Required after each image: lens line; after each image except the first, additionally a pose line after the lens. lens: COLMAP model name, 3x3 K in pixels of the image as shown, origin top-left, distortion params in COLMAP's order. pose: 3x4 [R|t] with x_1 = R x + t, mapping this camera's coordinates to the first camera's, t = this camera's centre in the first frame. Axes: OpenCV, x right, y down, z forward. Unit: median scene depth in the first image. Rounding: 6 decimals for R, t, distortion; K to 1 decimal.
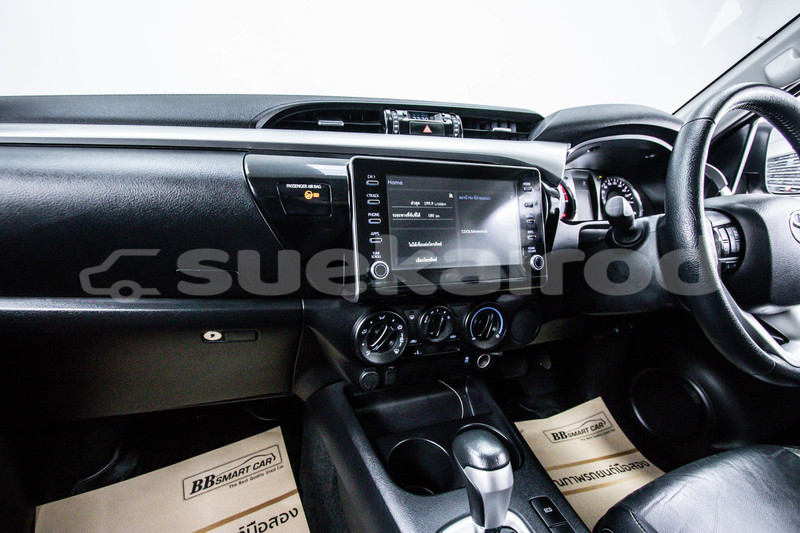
lens RADIAL K [[363.0, 0, 391.5], [0, 363.0, 273.2], [0, 0, 1]] dist [-0.020138, 0.006684]
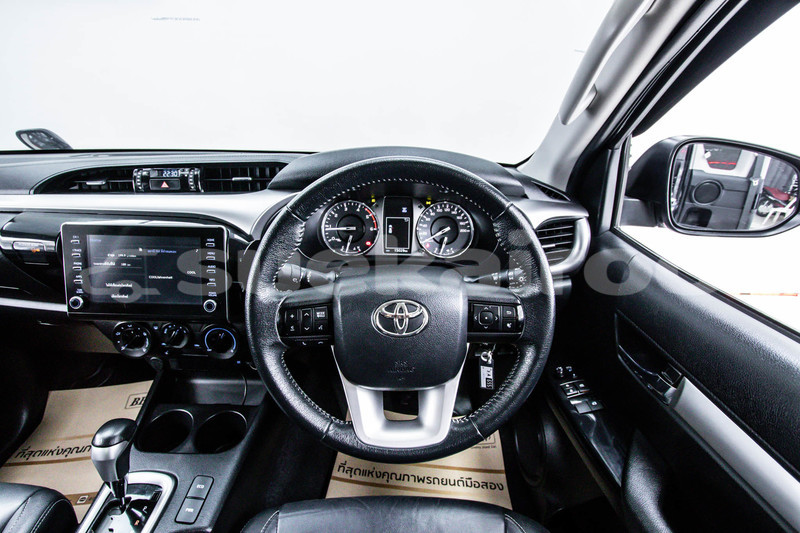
lens RADIAL K [[363.0, 0, 391.5], [0, 363.0, 273.2], [0, 0, 1]] dist [-0.020138, 0.006684]
pose [[0.935847, 0.122496, -0.330432, 1.364585], [-0.073823, 0.984984, 0.156066, -0.373262], [0.344587, -0.121661, 0.930837, 0.074996]]
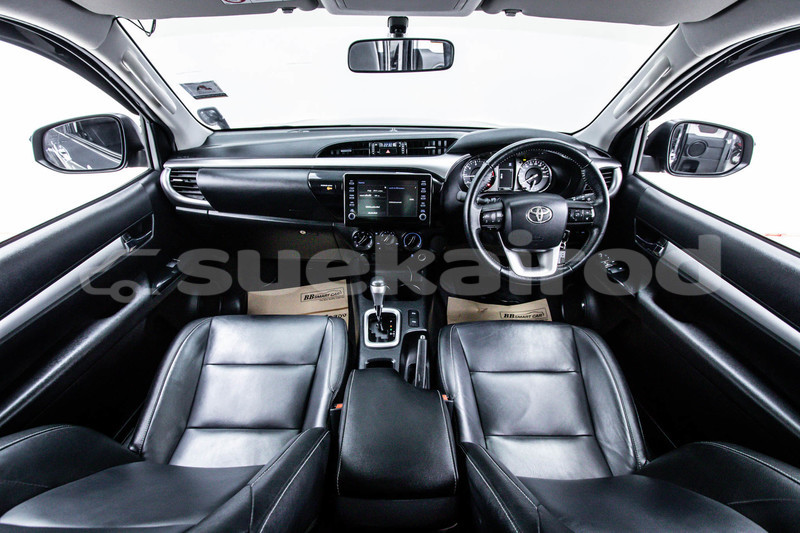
lens RADIAL K [[361.6, 0, 400.0], [0, 361.6, 266.5], [0, 0, 1]] dist [0.012663, 0.000036]
pose [[0.942206, 0.141698, -0.303595, 1.012375], [-0.062965, 0.964904, 0.254943, -0.306498], [0.329065, -0.221093, 0.918060, -1.271033]]
